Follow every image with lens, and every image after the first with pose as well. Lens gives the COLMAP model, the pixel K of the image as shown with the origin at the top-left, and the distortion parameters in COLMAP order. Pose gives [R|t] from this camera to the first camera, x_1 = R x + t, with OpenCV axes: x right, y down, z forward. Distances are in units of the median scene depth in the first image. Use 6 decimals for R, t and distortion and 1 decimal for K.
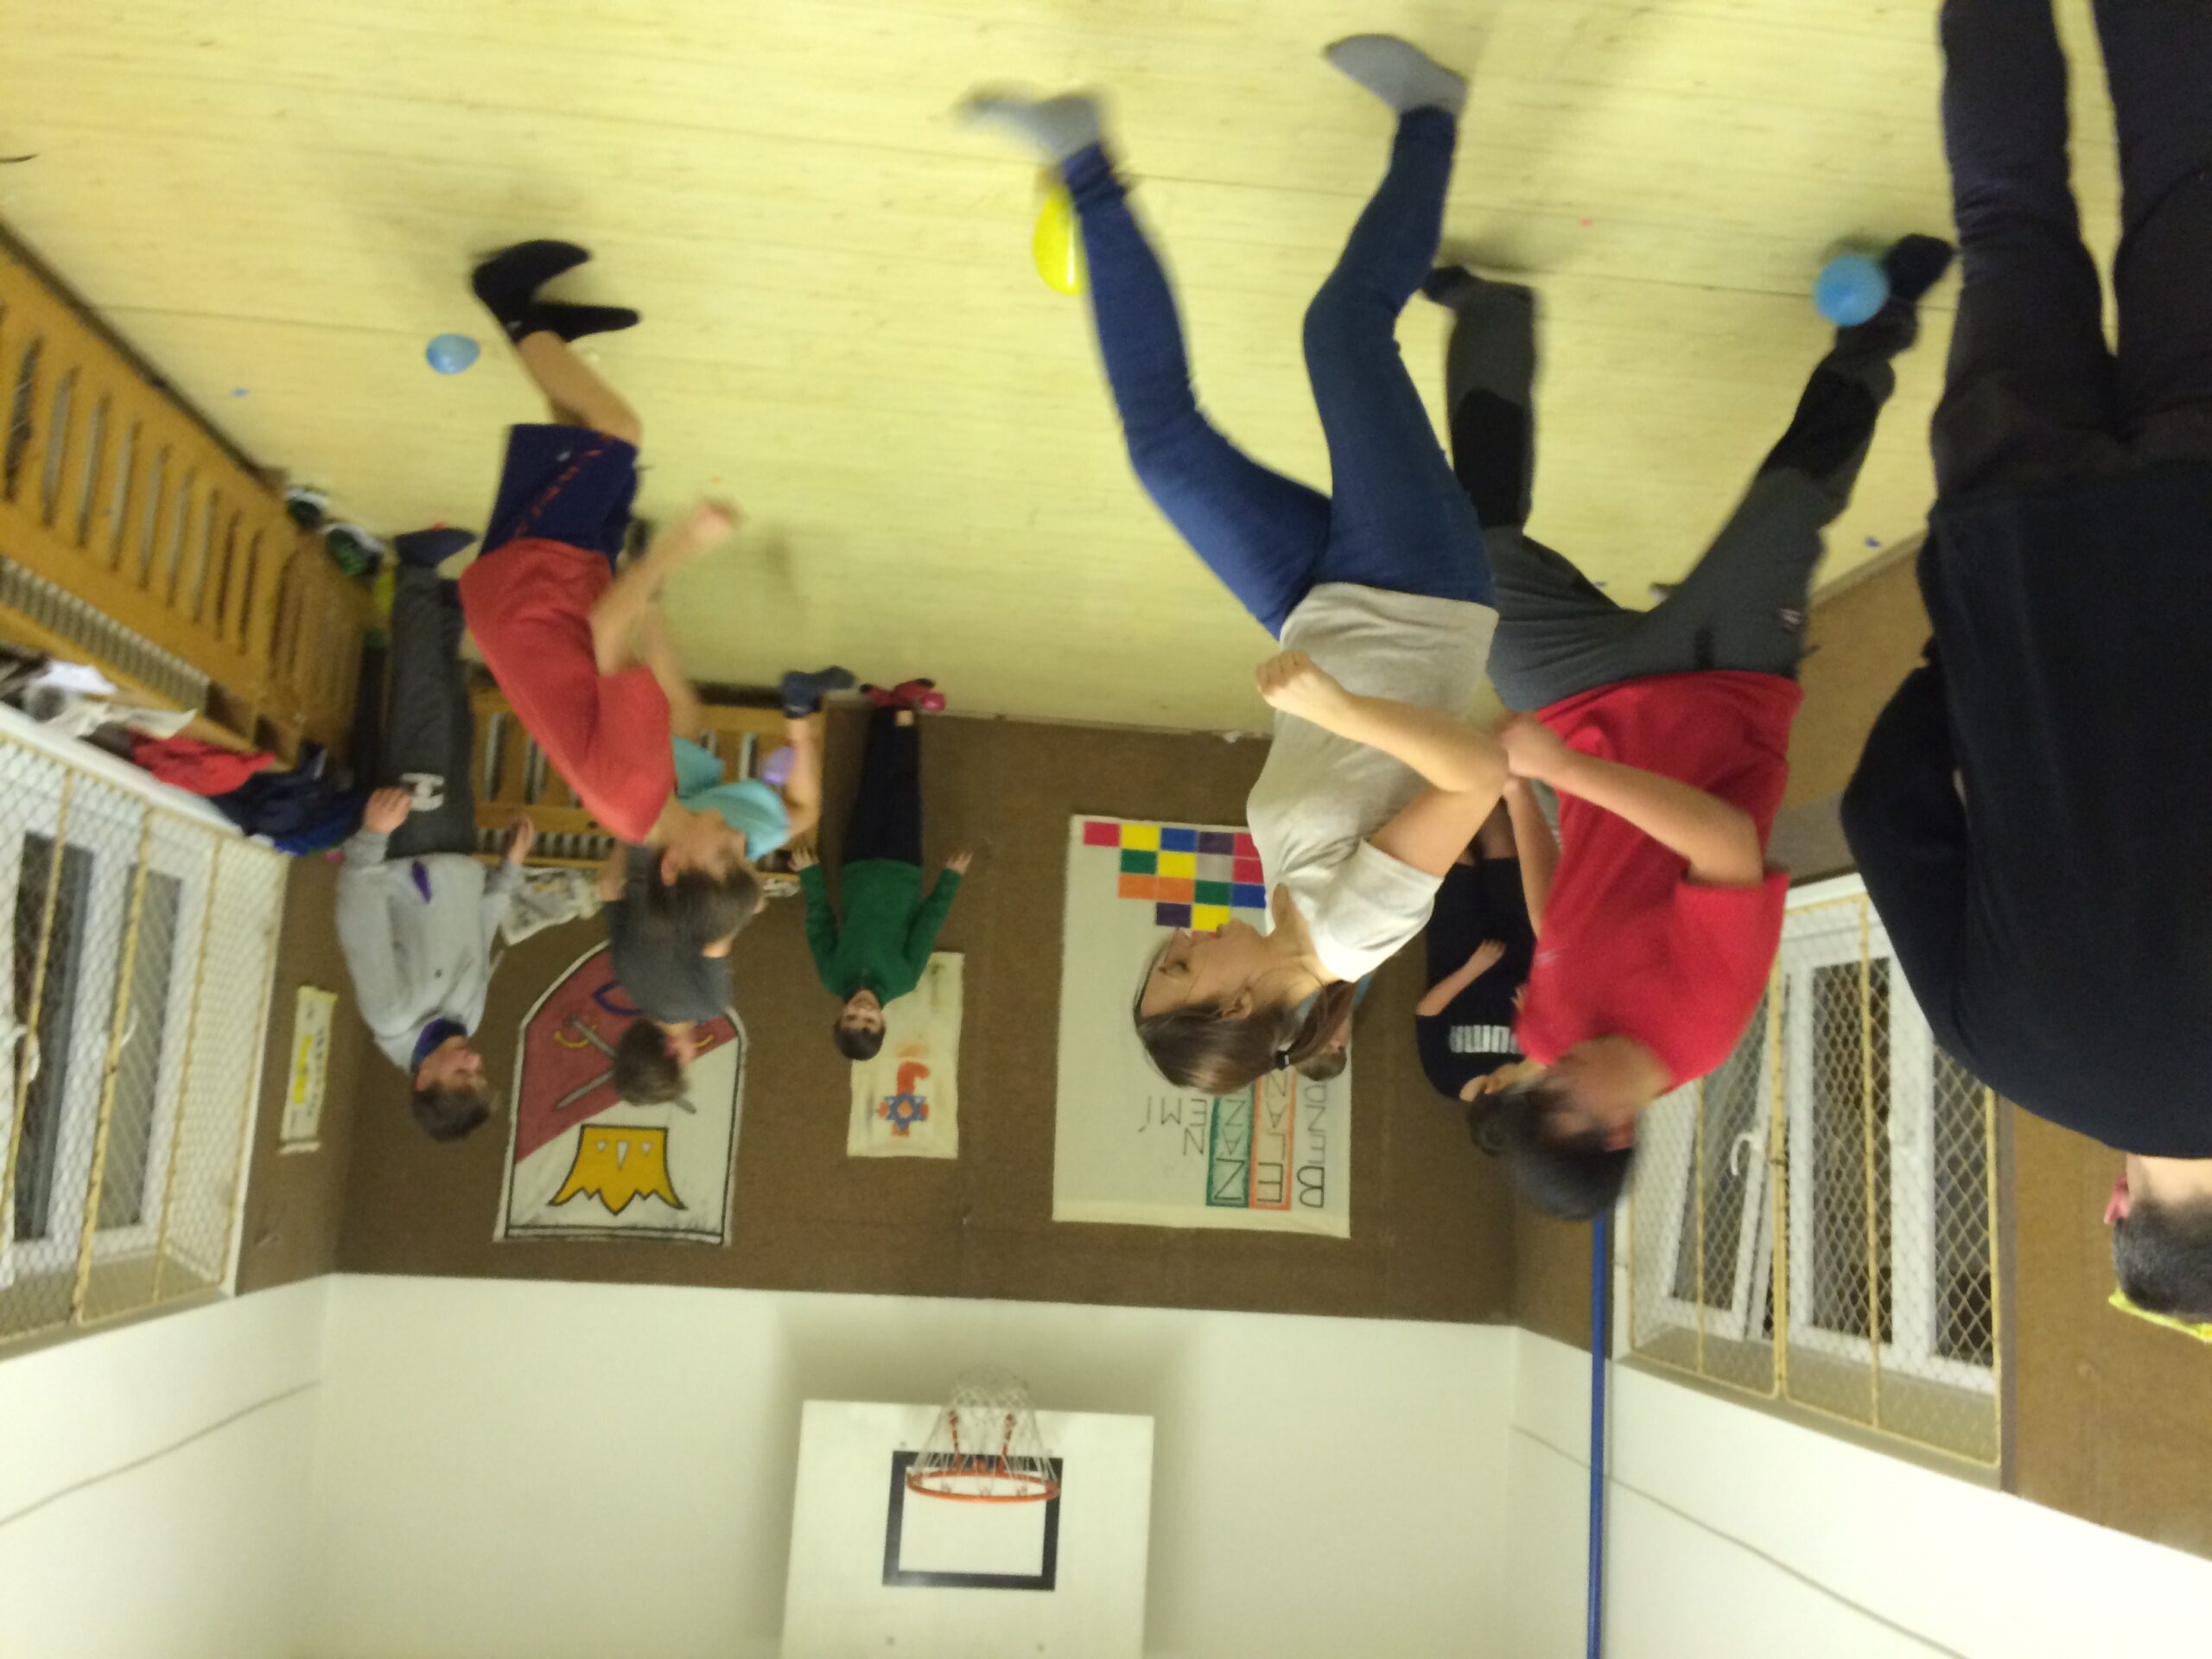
lens RADIAL K [[1887.1, 0, 1106.0], [0, 1887.1, 829.5], [0, 0, 1]] dist [0.100208, -0.228990]
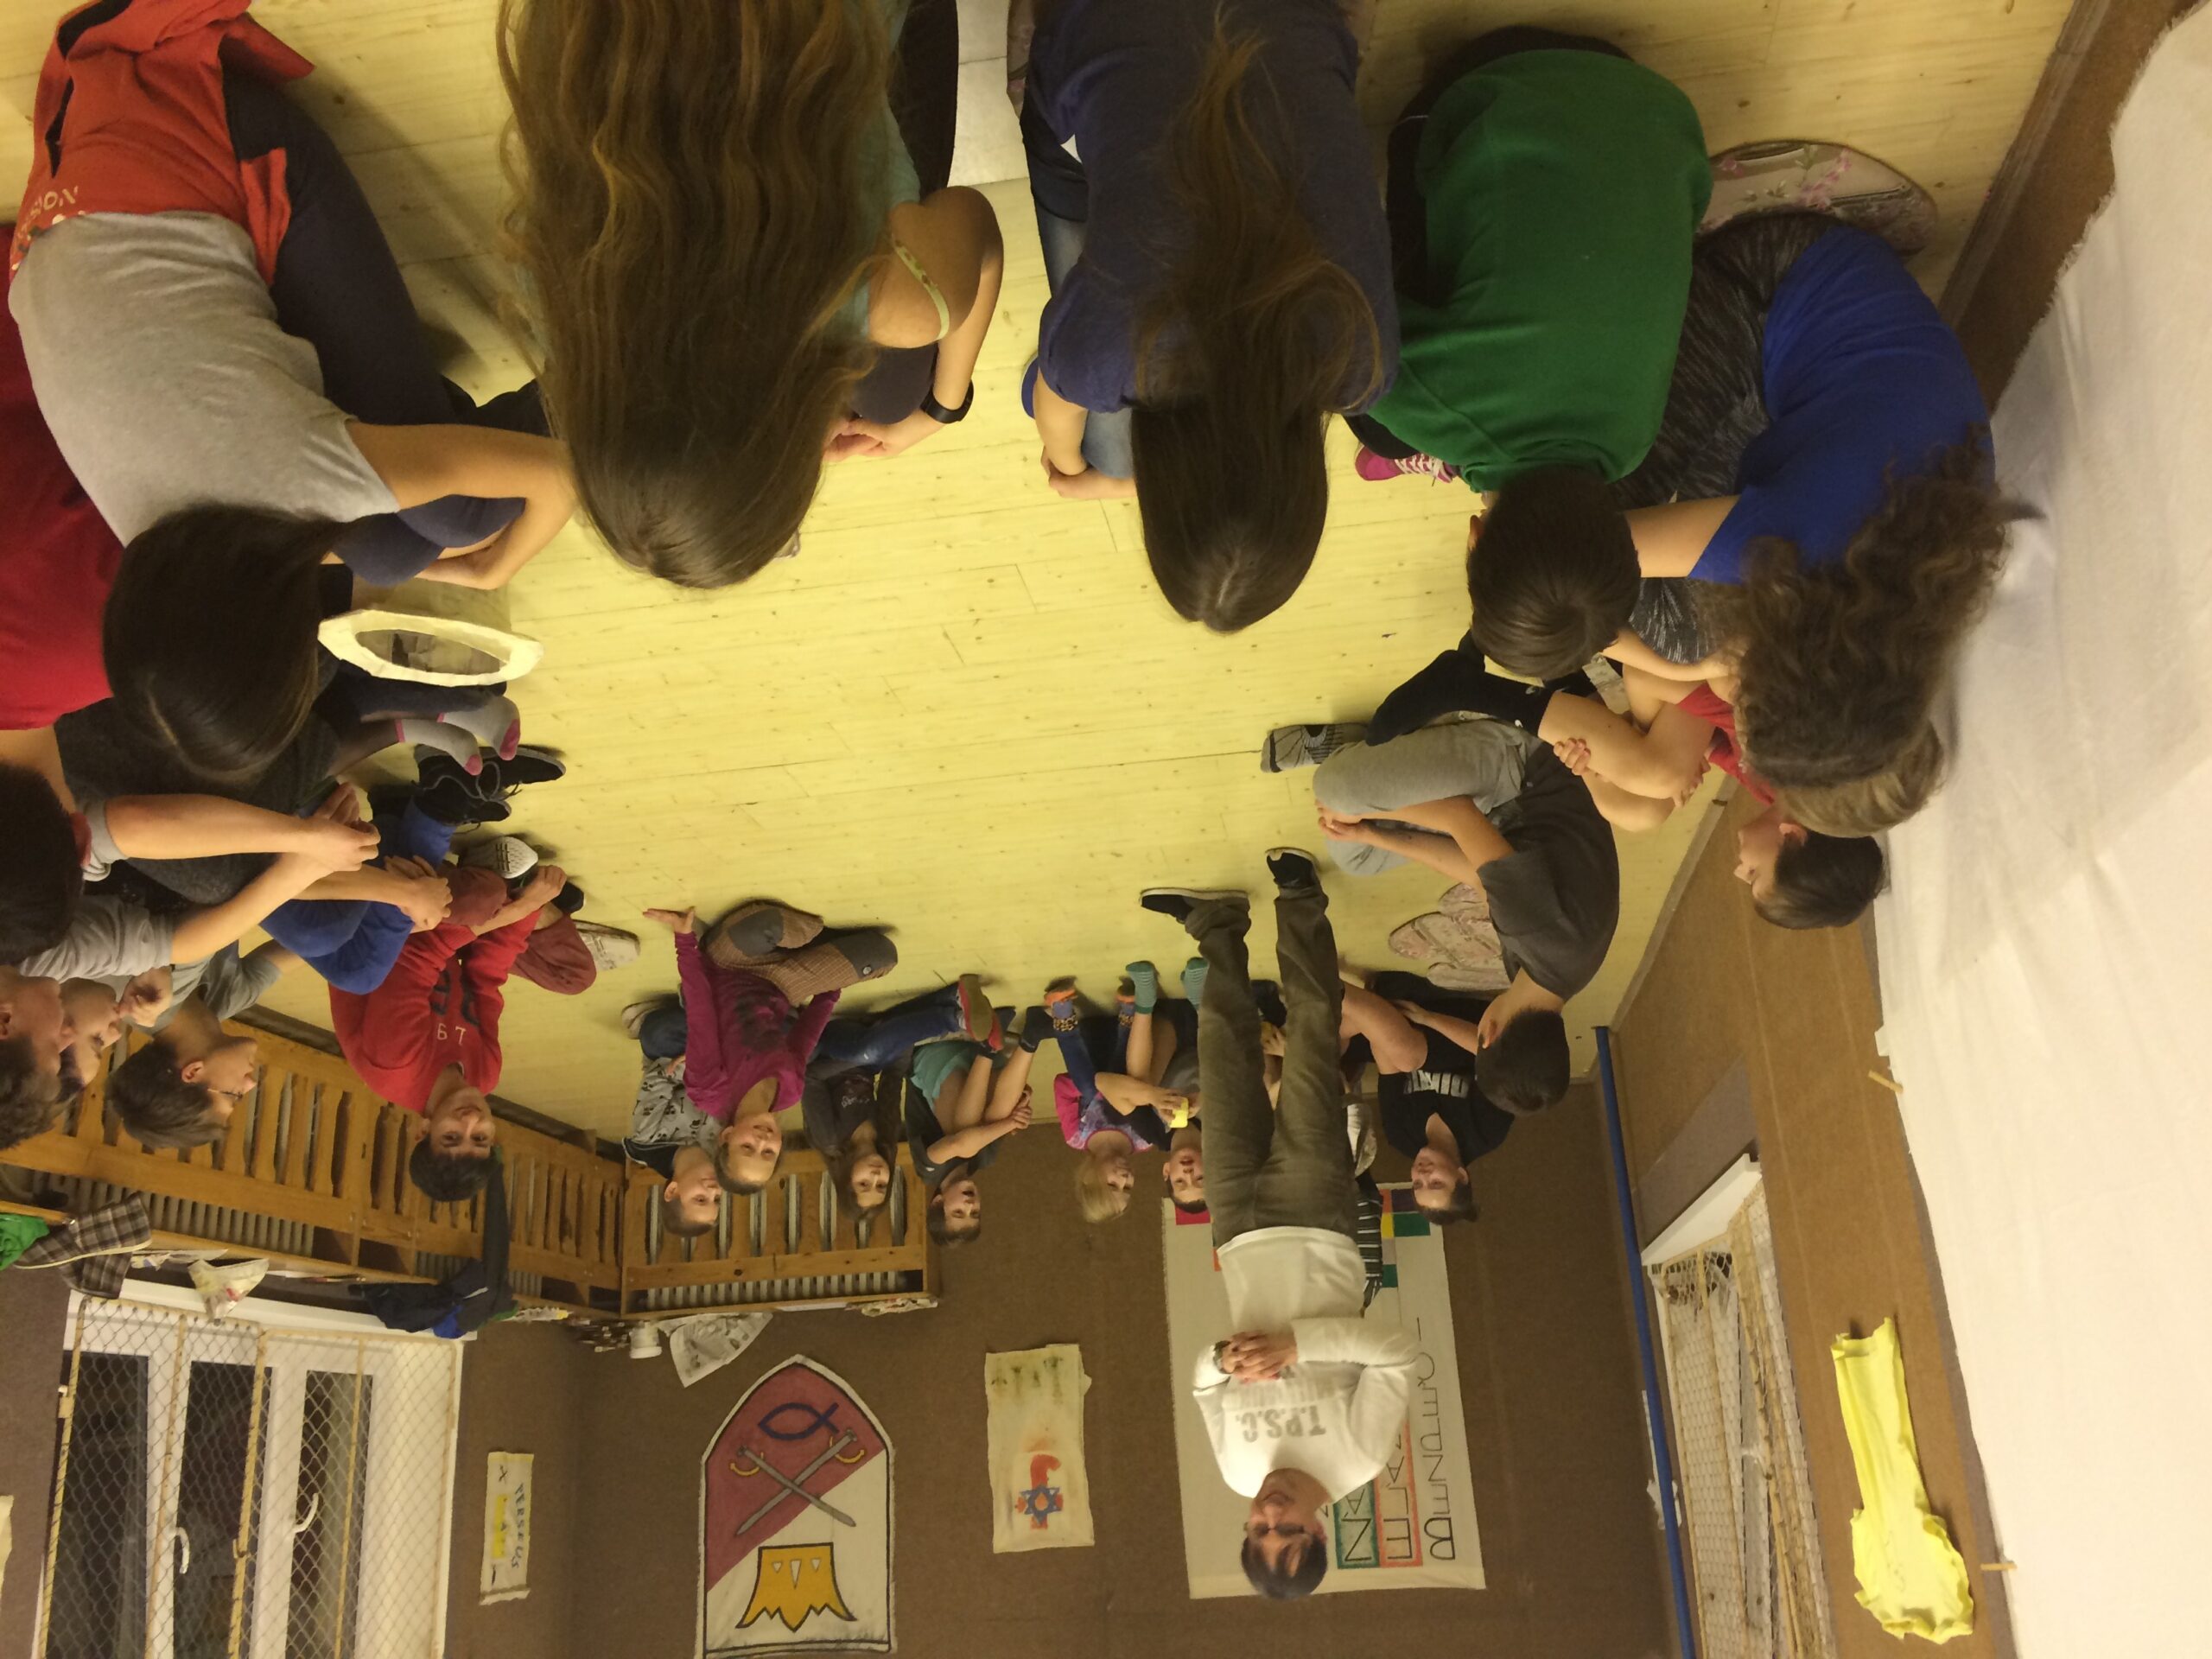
lens RADIAL K [[1886.4, 0, 1106.0], [0, 1886.4, 829.5], [0, 0, 1]] dist [0.080560, -0.116733]
pose [[0.960036, -0.181959, -0.212655, 0.231076], [0.140973, 0.970775, -0.194222, -0.007010], [0.241781, 0.156481, 0.957630, -0.080388]]
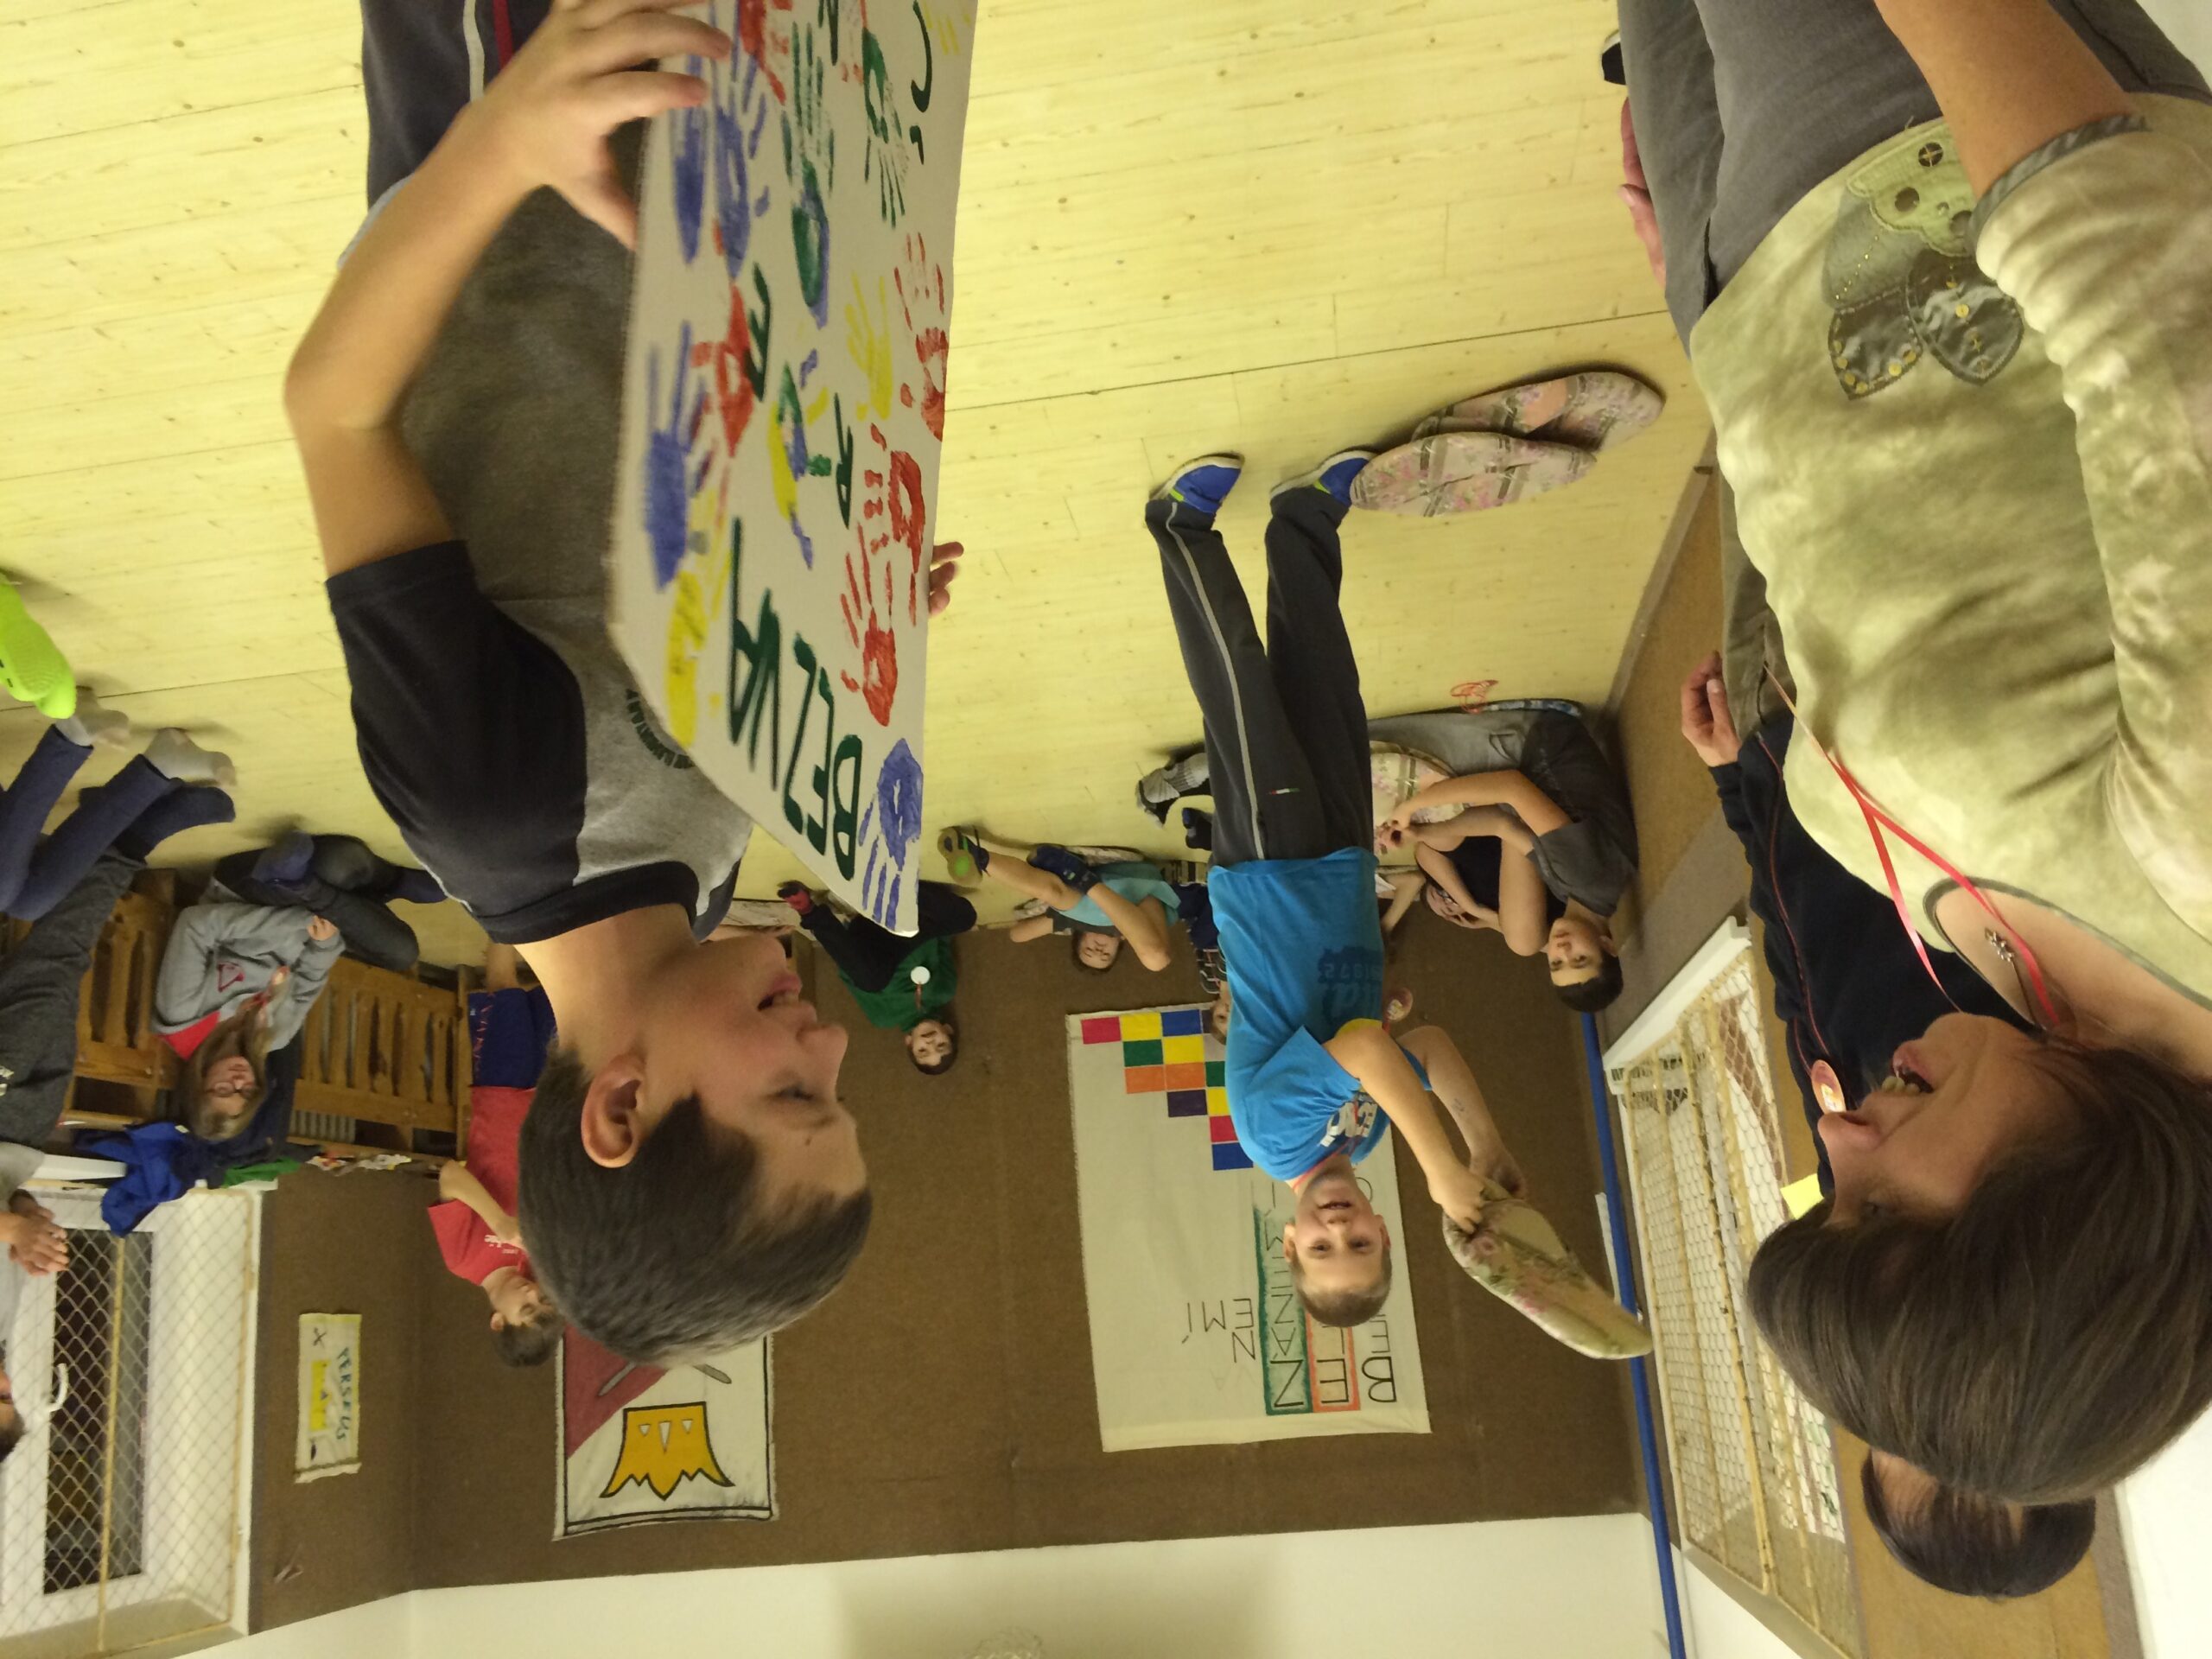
lens RADIAL K [[1899.1, 0, 1106.0], [0, 1899.1, 829.5], [0, 0, 1]] dist [0.077441, -0.114599]
pose [[0.959886, -0.184669, -0.210990, 0.233157], [0.163813, 0.980052, -0.112534, 0.012181], [0.227563, 0.073457, 0.970989, 0.063887]]
